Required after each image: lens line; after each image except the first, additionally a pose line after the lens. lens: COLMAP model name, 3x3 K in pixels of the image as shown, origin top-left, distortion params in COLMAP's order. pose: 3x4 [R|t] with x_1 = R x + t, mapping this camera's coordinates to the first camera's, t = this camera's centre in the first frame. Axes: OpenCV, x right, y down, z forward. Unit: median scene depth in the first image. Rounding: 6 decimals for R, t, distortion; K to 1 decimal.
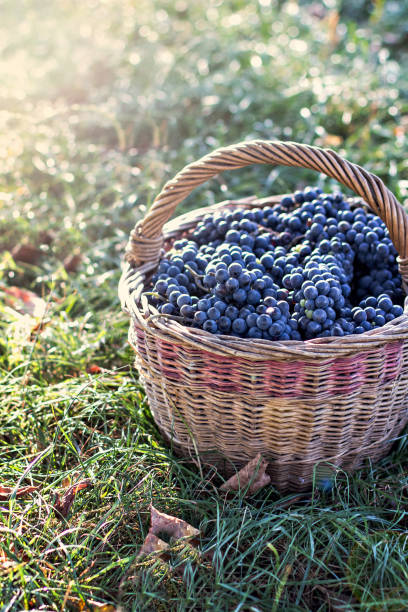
lens RADIAL K [[1665.2, 0, 204.9], [0, 1665.2, 306.4], [0, 0, 1]] dist [-0.107860, 0.000000]
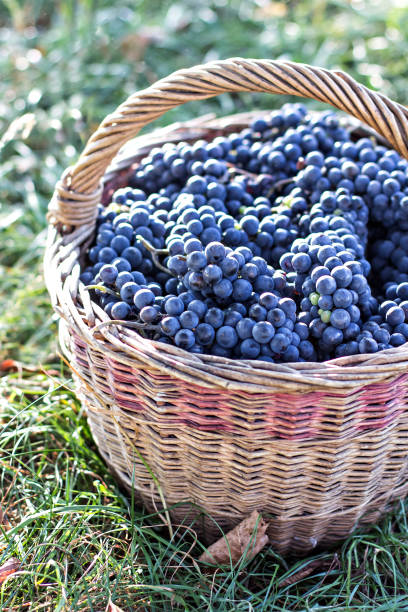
lens RADIAL K [[1665.2, 0, 203.2], [0, 1665.2, 304.9], [0, 0, 1]] dist [-0.107860, 0.000000]
pose [[0.996308, -0.028957, 0.080824, -0.043954], [0.019641, 0.993314, 0.113762, -0.079286], [-0.083578, -0.111755, 0.990215, 0.303648]]
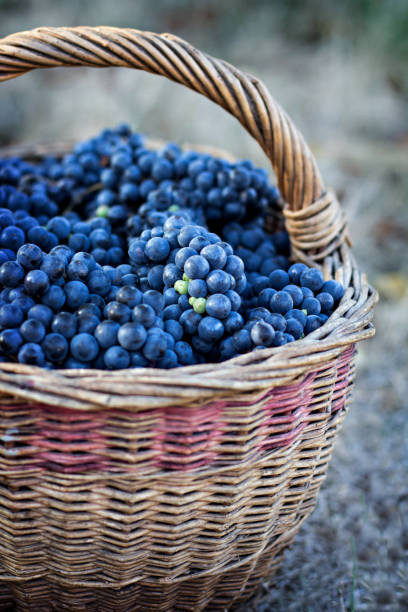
lens RADIAL K [[1445.2, 0, 201.9], [0, 1445.2, 340.1], [0, 0, 1]] dist [-0.080833, 0.000000]
pose [[0.936647, -0.110695, 0.332324, -0.097146], [0.104626, 0.993854, 0.036163, -0.003993], [-0.334285, 0.000898, 0.942472, 0.532325]]
